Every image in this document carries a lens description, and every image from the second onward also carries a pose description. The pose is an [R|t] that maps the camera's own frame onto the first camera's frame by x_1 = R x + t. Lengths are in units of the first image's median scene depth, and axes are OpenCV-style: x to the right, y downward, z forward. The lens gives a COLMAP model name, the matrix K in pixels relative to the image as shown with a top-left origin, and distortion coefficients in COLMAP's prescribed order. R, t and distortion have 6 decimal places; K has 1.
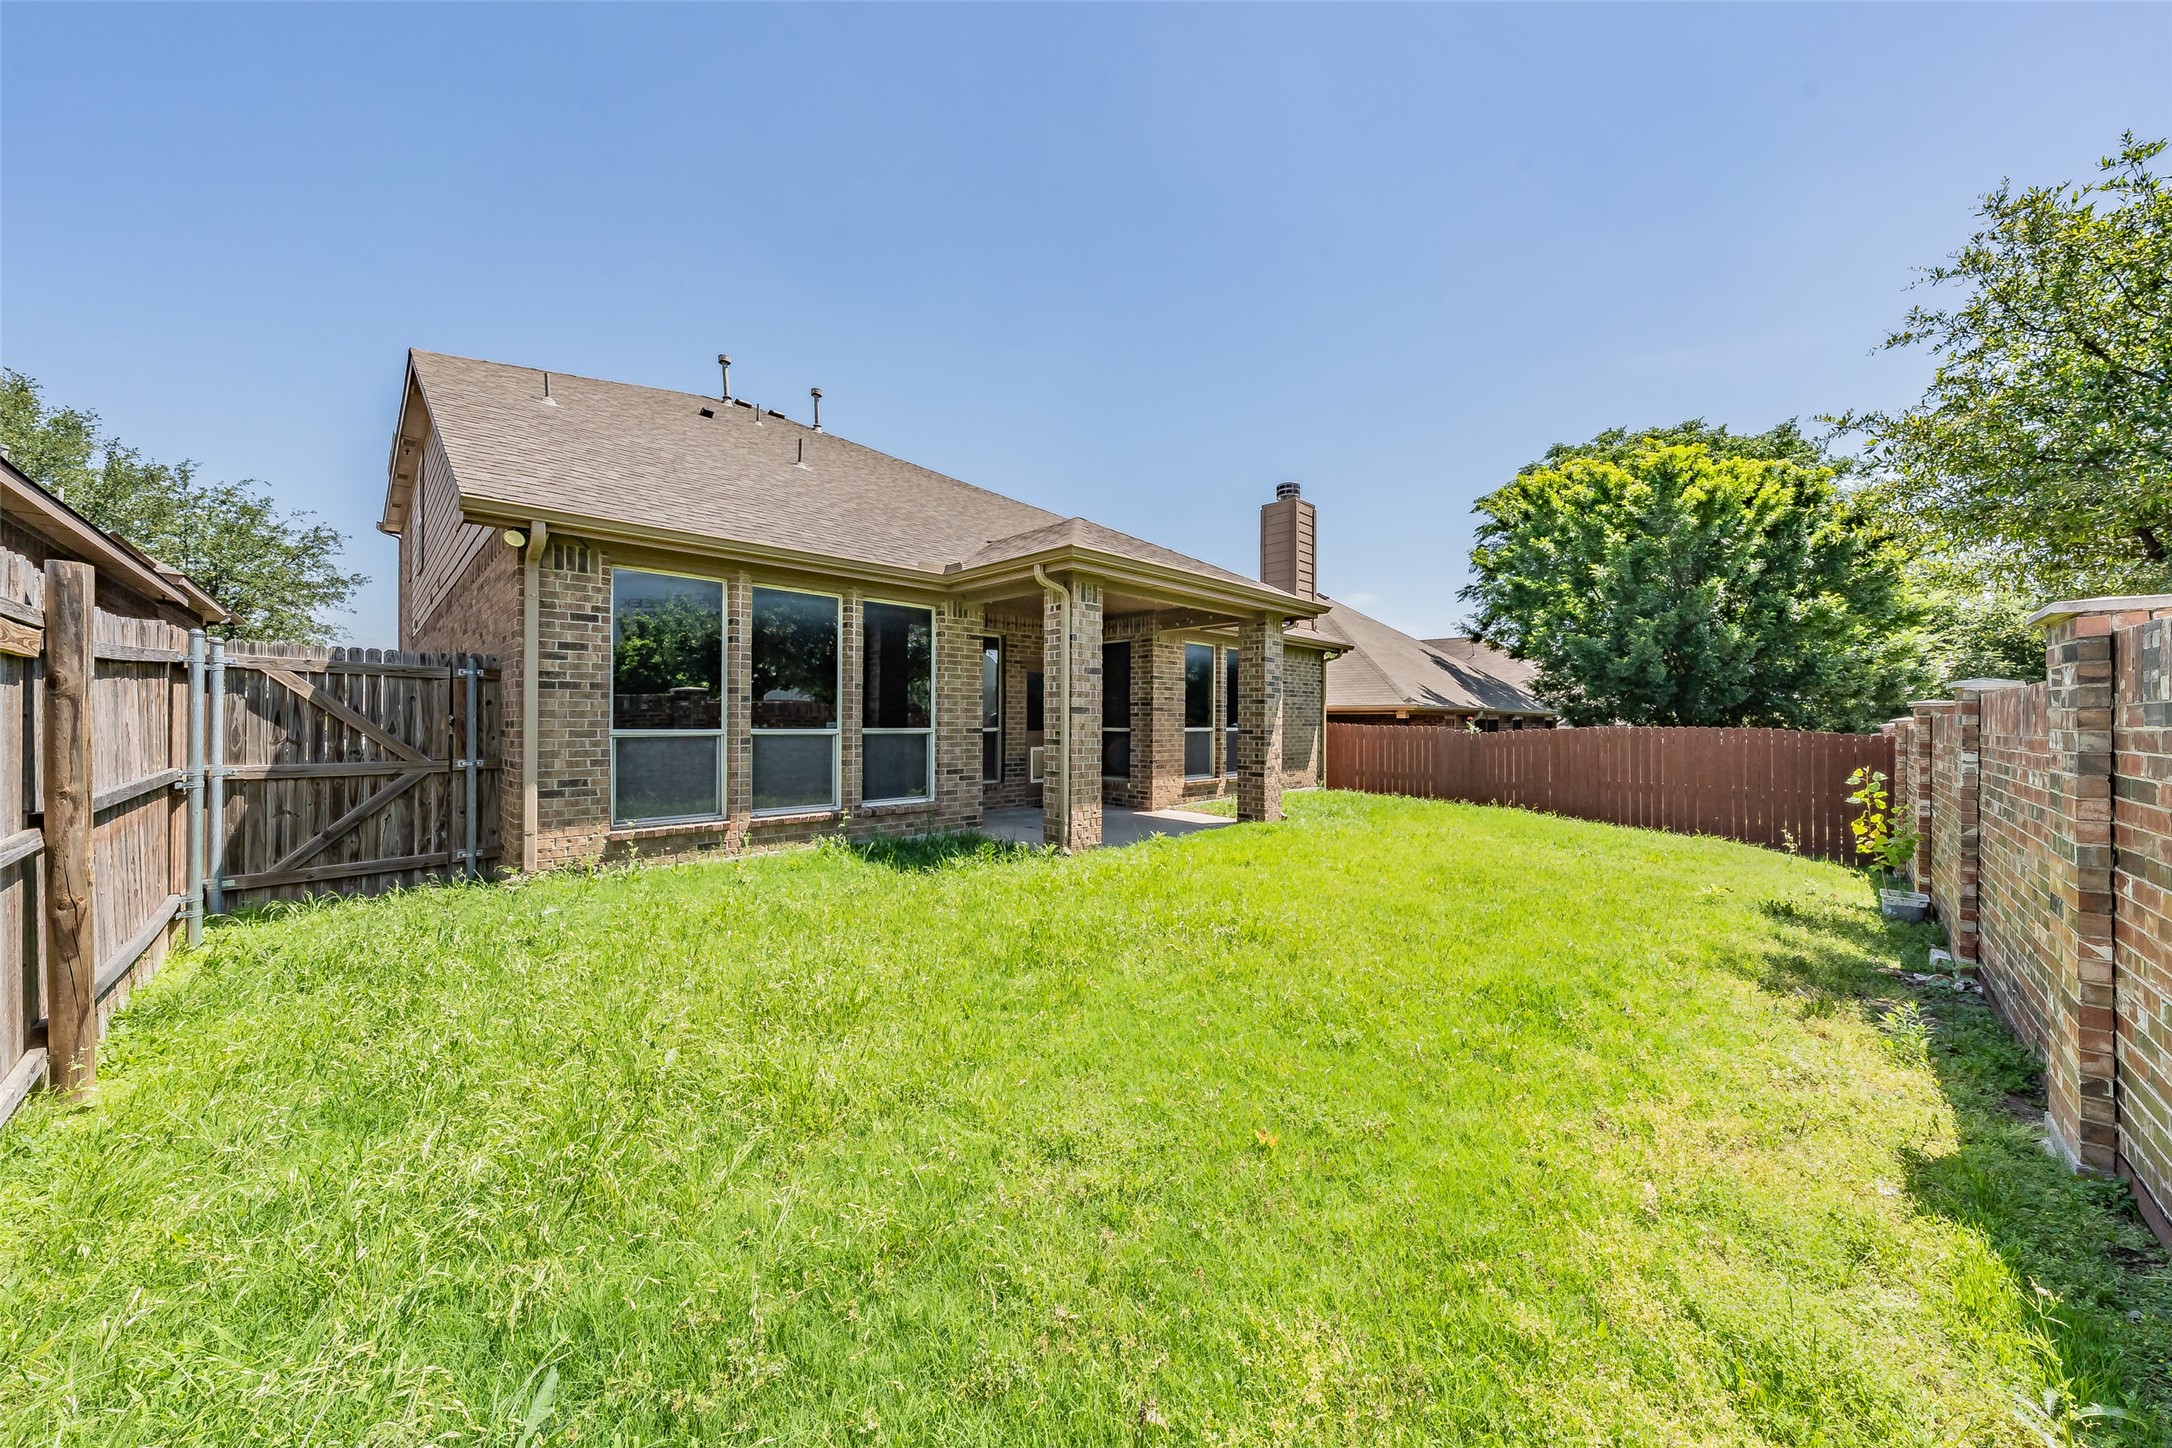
lens RADIAL K [[741.9, 0, 1090.6], [0, 741.9, 720.9], [0, 0, 1]] dist [-0.001683, -0.000122]
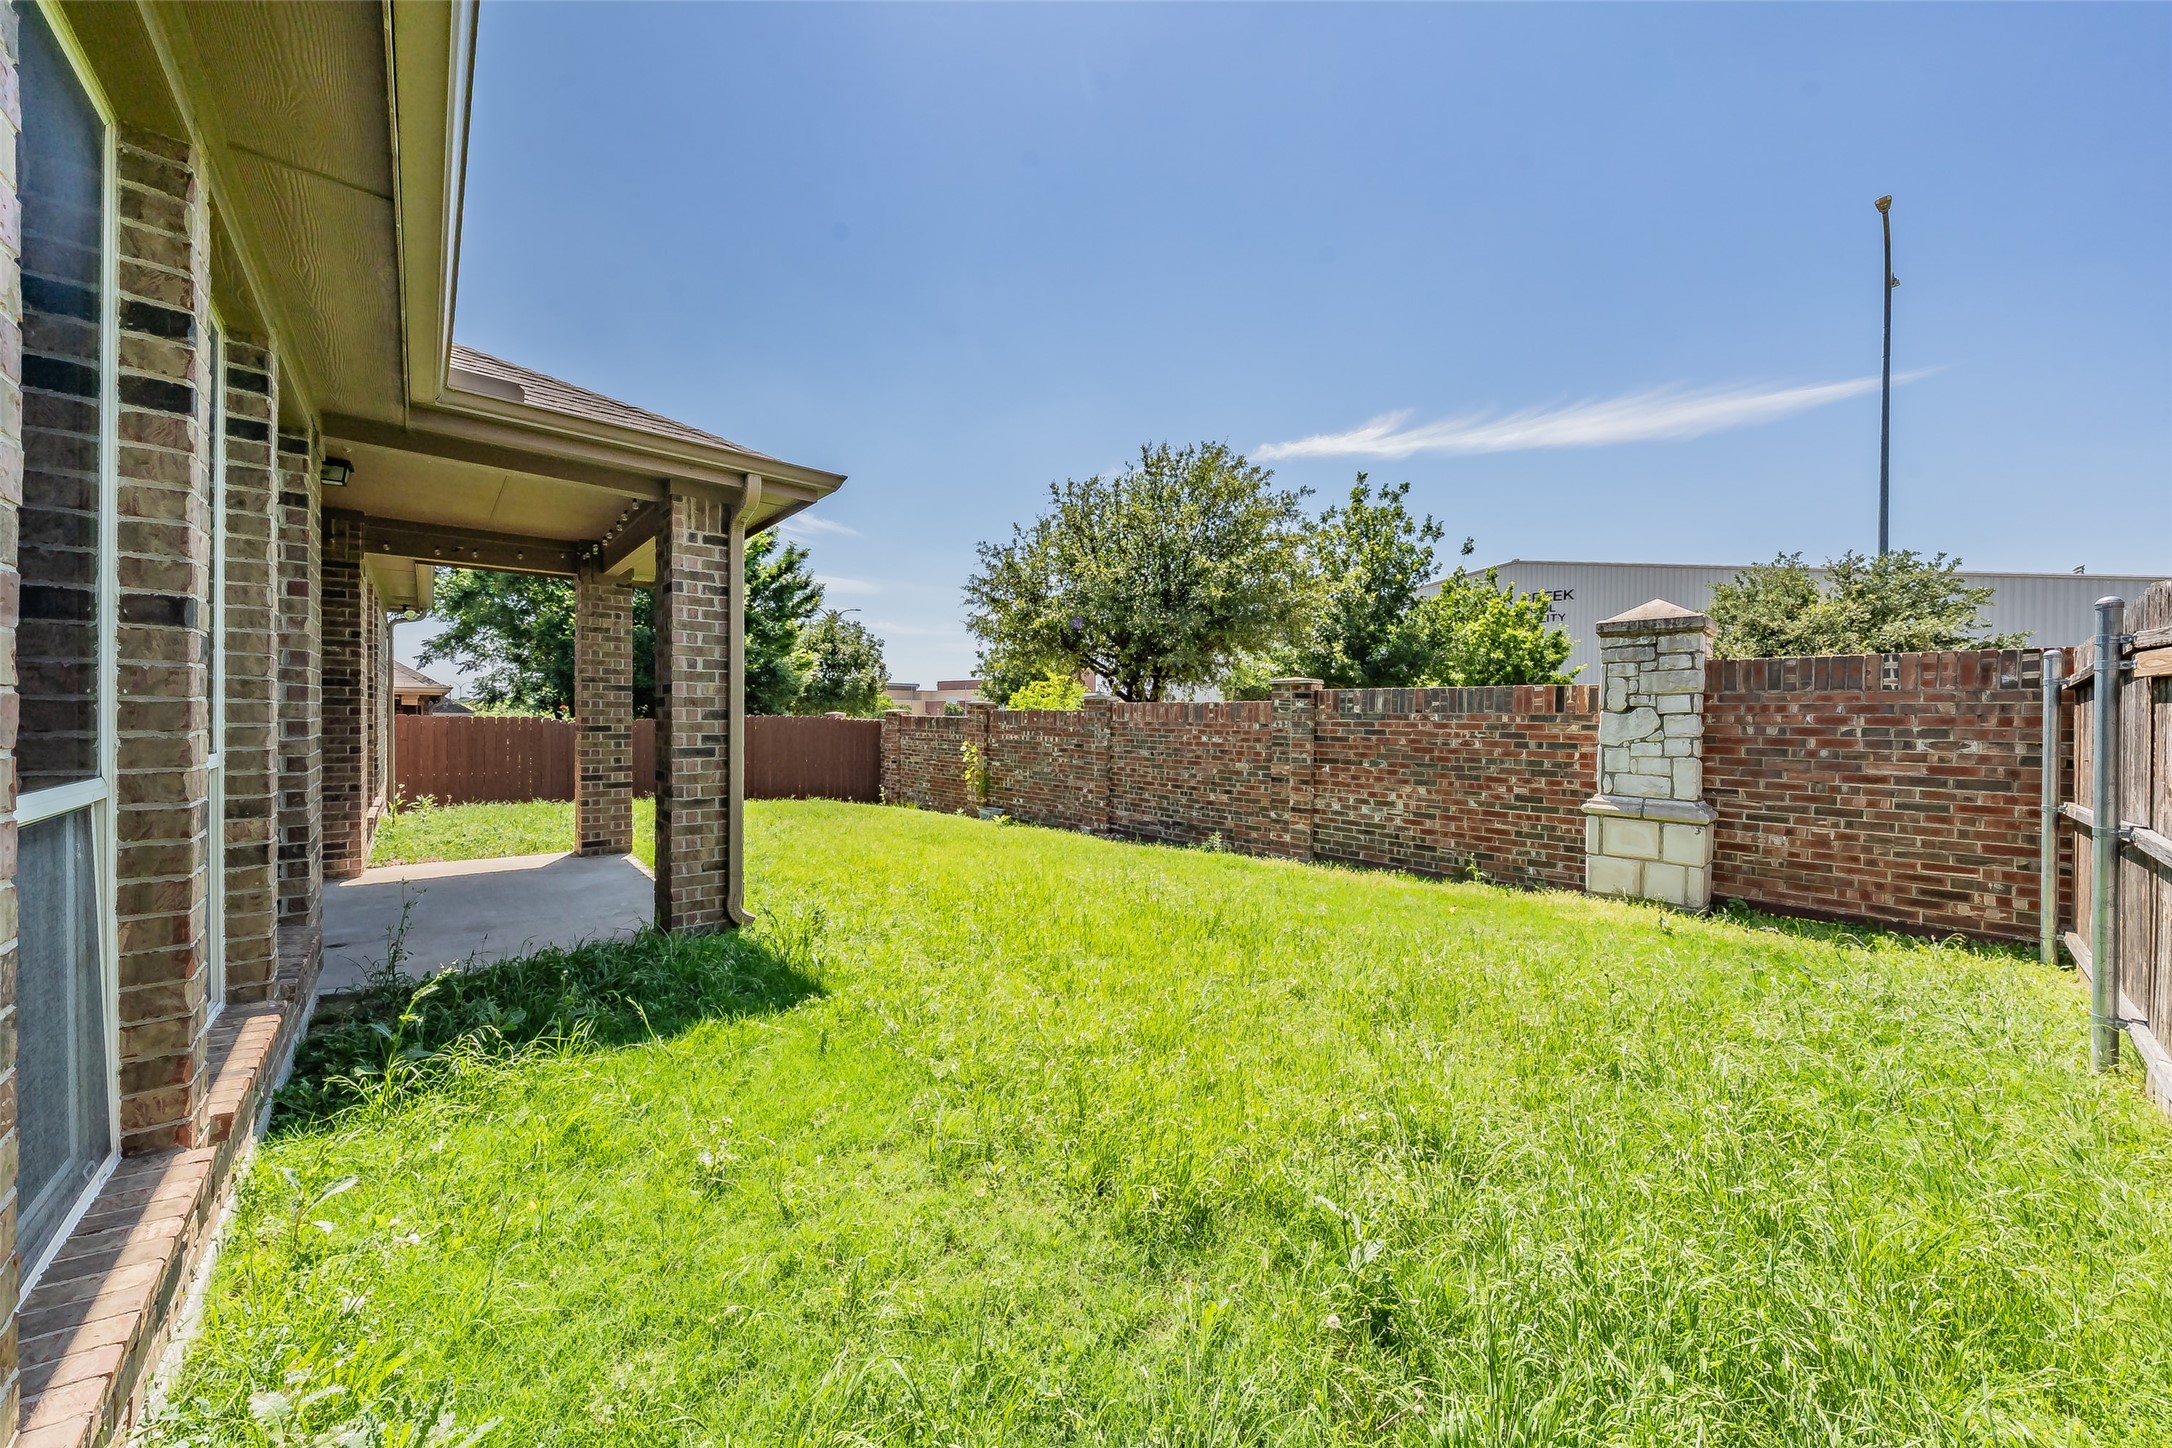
lens RADIAL K [[741.9, 0, 1090.6], [0, 741.9, 720.9], [0, 0, 1]] dist [-0.001683, -0.000122]
pose [[0.054626, -0.014945, 0.998395, -0.434662], [-0.006518, 0.999861, 0.015323, -0.006438], [-0.998486, -0.007345, 0.054521, 0.421333]]
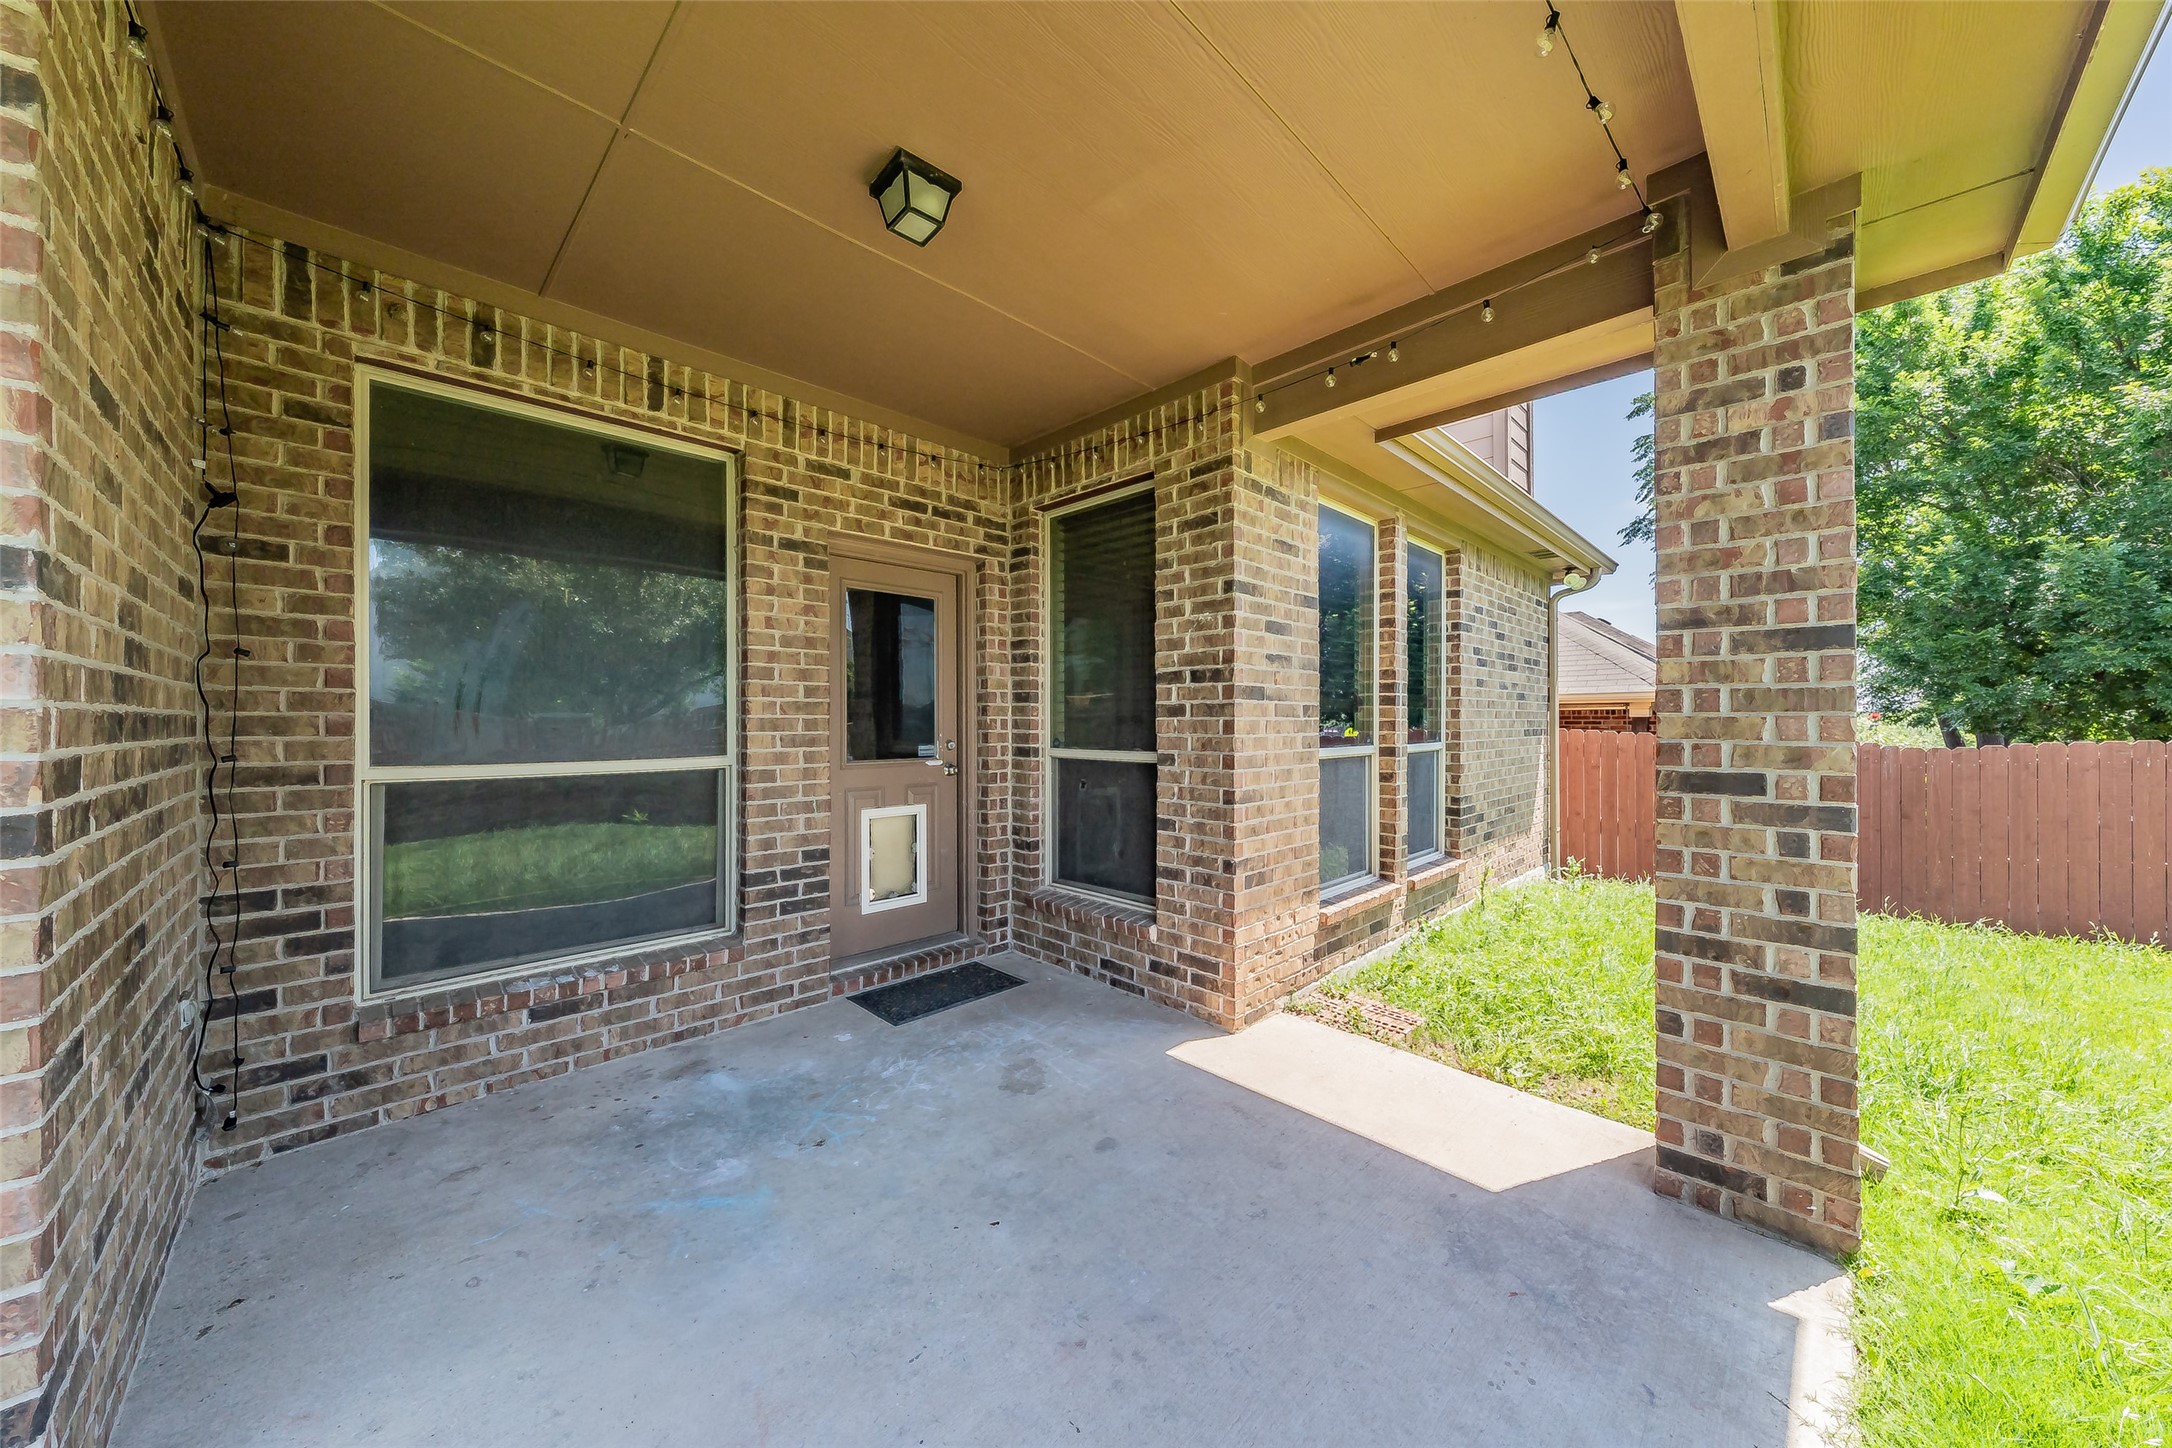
lens RADIAL K [[741.9, 0, 1090.6], [0, 741.9, 720.9], [0, 0, 1]] dist [-0.001683, -0.000122]
pose [[0.999969, -0.007508, 0.002362, 0.024555], [0.007514, 0.999968, -0.002678, -0.003629], [-0.002342, 0.002696, 0.999994, 0.693896]]
